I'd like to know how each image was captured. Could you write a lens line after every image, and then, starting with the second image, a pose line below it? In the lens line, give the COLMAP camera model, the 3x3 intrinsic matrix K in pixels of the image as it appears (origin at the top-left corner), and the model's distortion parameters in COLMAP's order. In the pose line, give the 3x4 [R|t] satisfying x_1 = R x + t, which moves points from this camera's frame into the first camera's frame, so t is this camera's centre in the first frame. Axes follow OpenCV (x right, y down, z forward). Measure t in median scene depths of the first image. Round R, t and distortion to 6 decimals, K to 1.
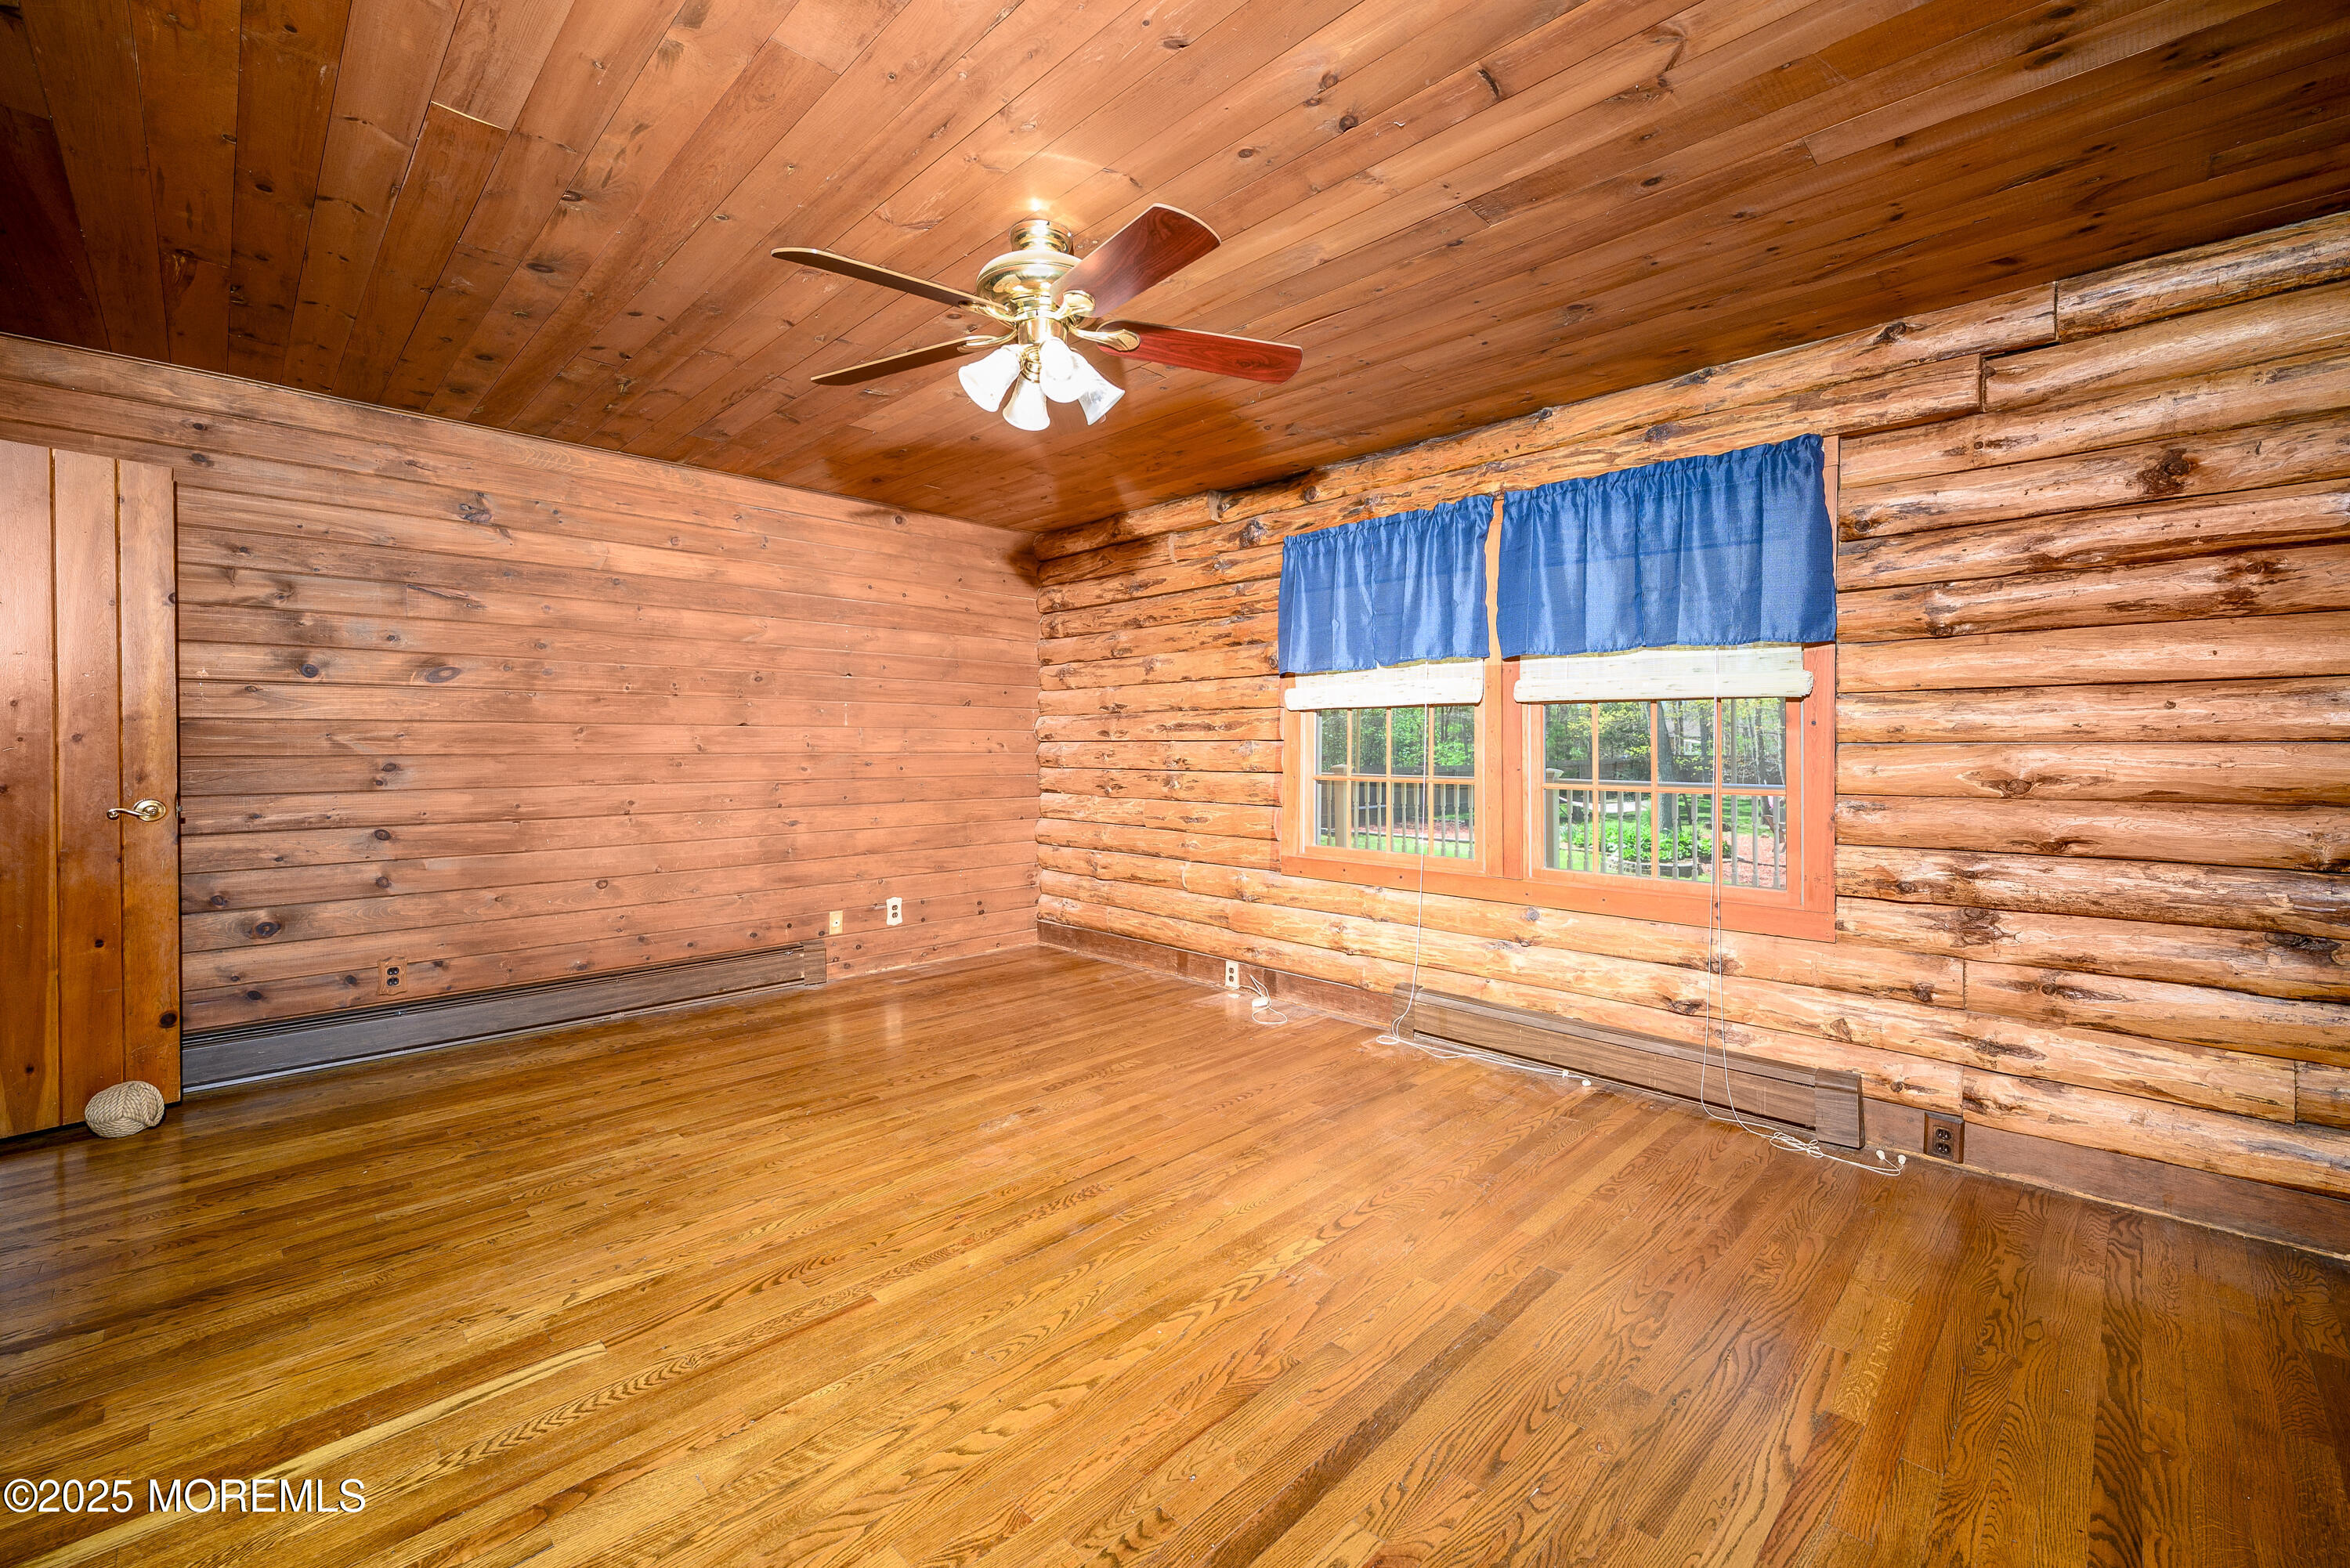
lens RADIAL K [[947.3, 0, 1151.2], [0, 947.3, 739.5], [0, 0, 1]] dist [-0.002349, 0.000935]
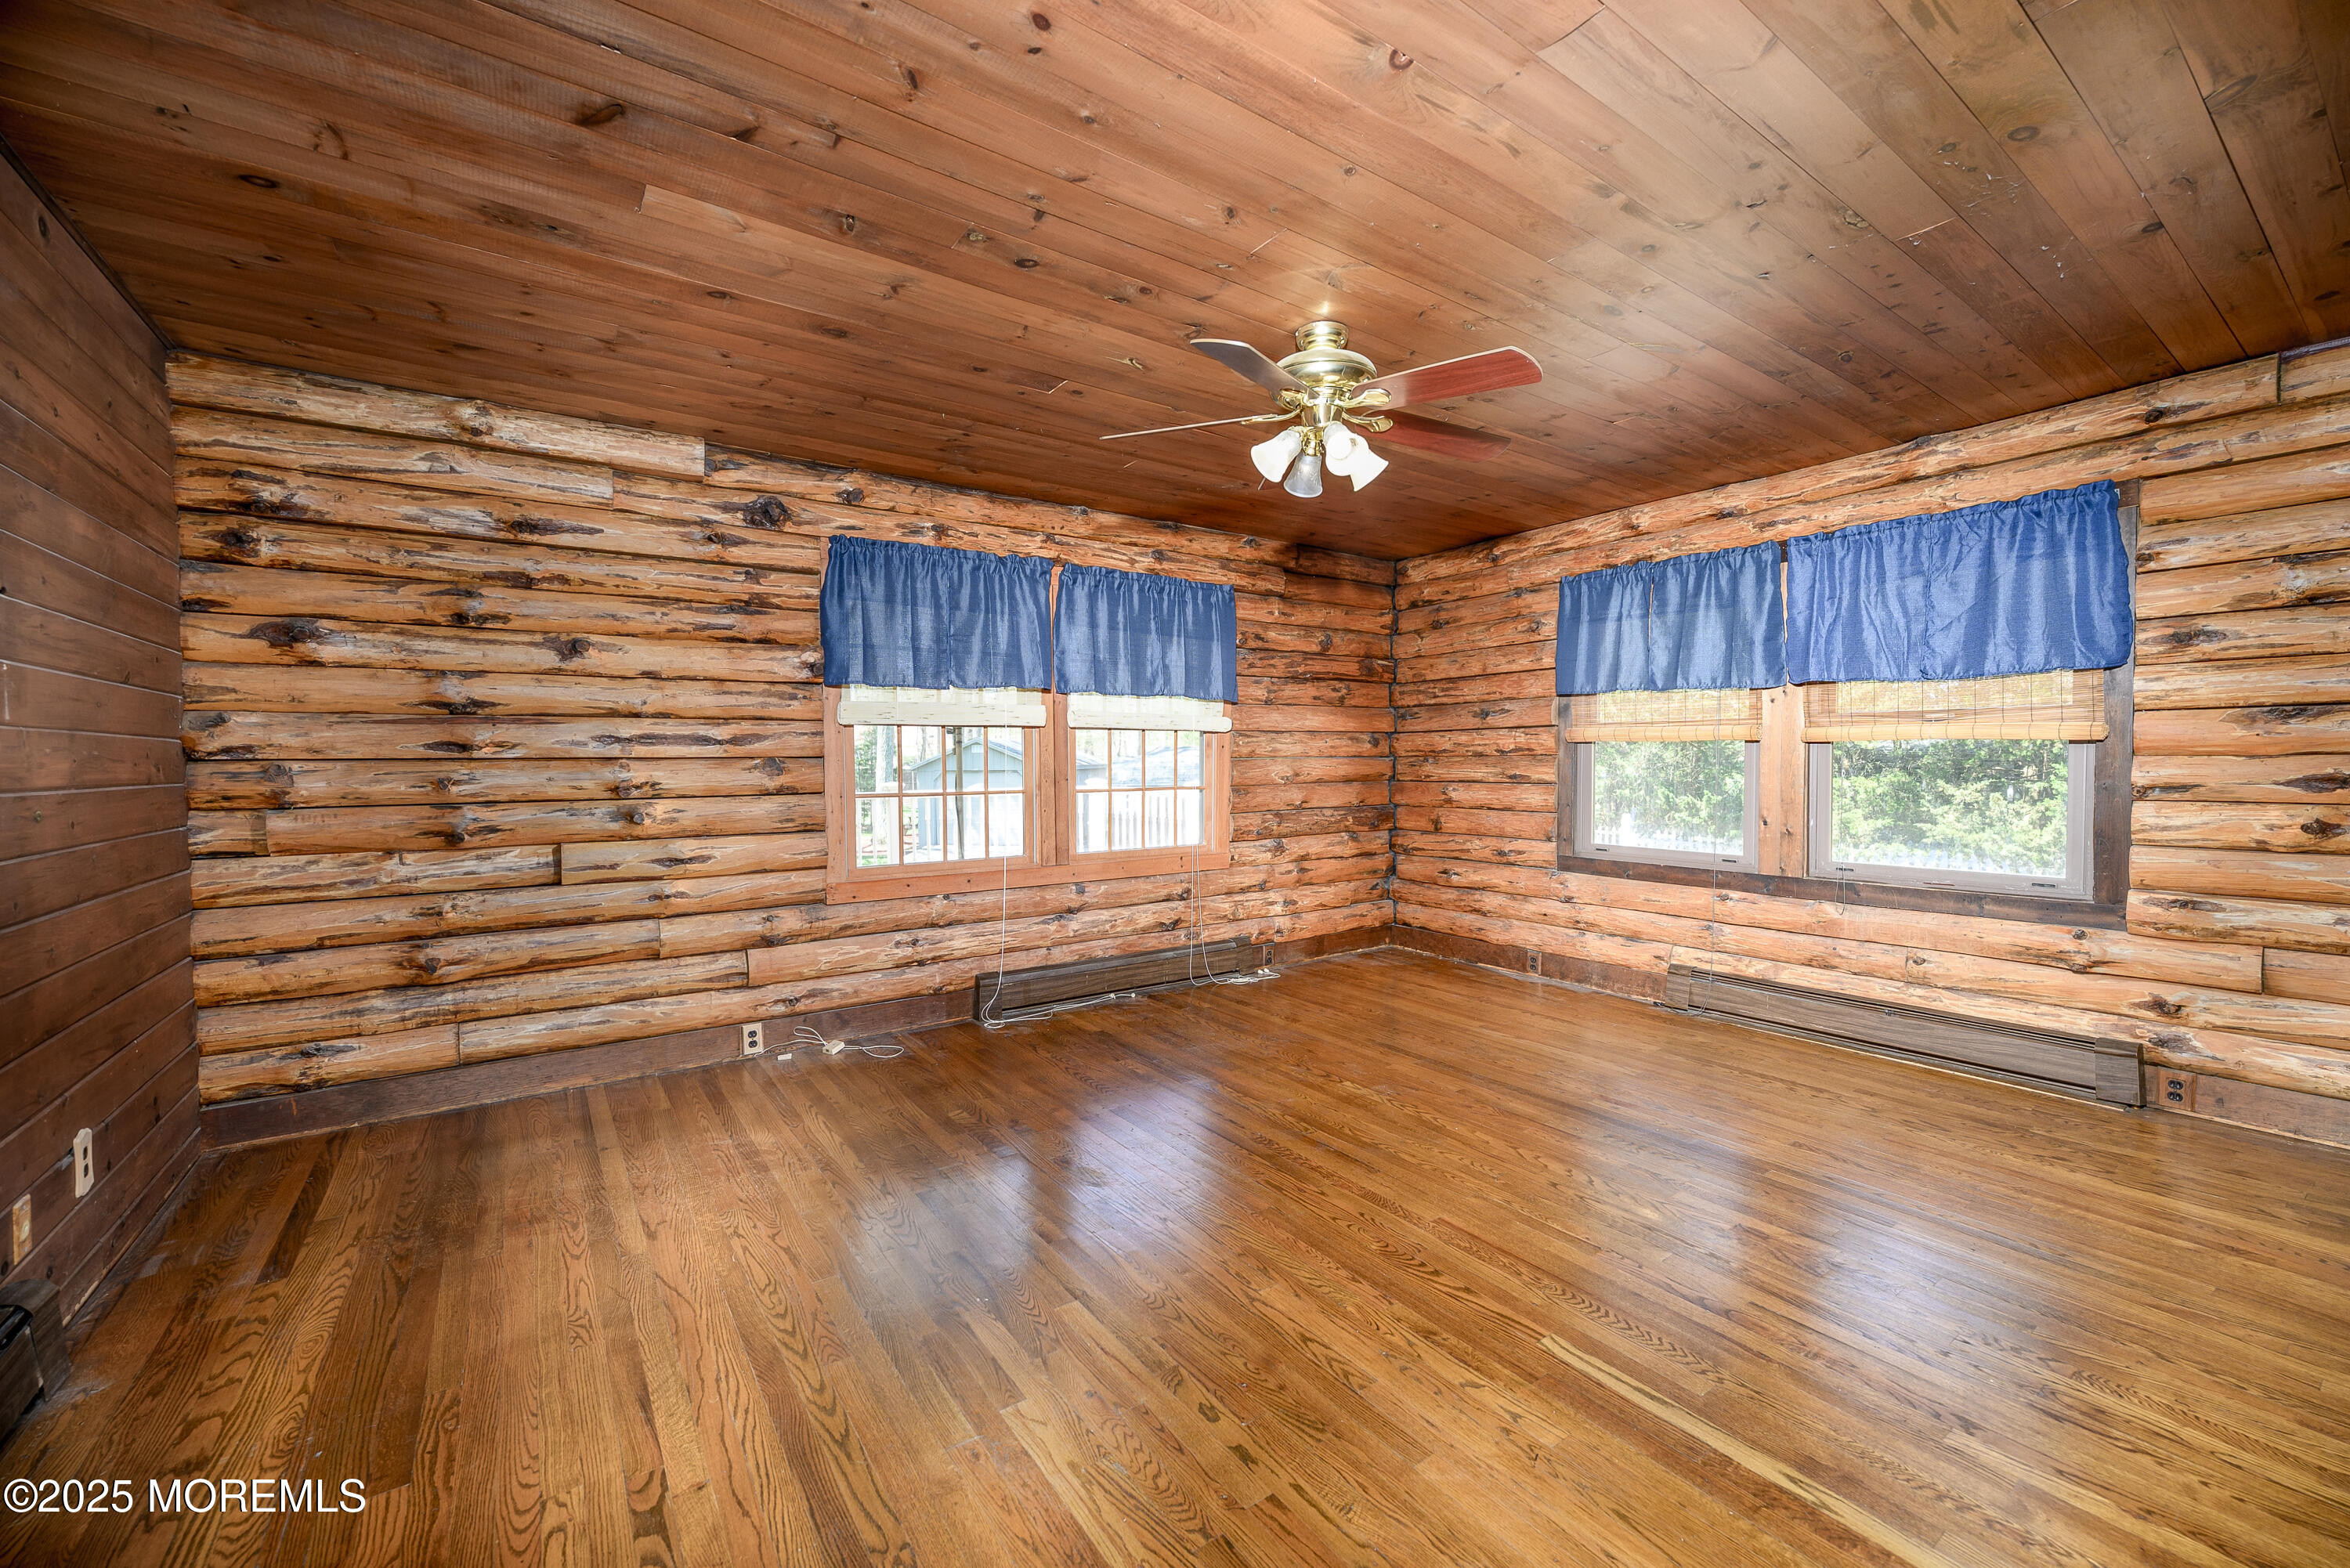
lens RADIAL K [[947.3, 0, 1176.3], [0, 947.3, 781.2], [0, 0, 1]] dist [-0.002349, 0.000935]
pose [[0.161015, -0.026176, 0.986605, -0.929045], [-0.000343, 0.999647, 0.026578, -0.001190], [-0.986952, -0.004617, 0.160949, 0.691143]]
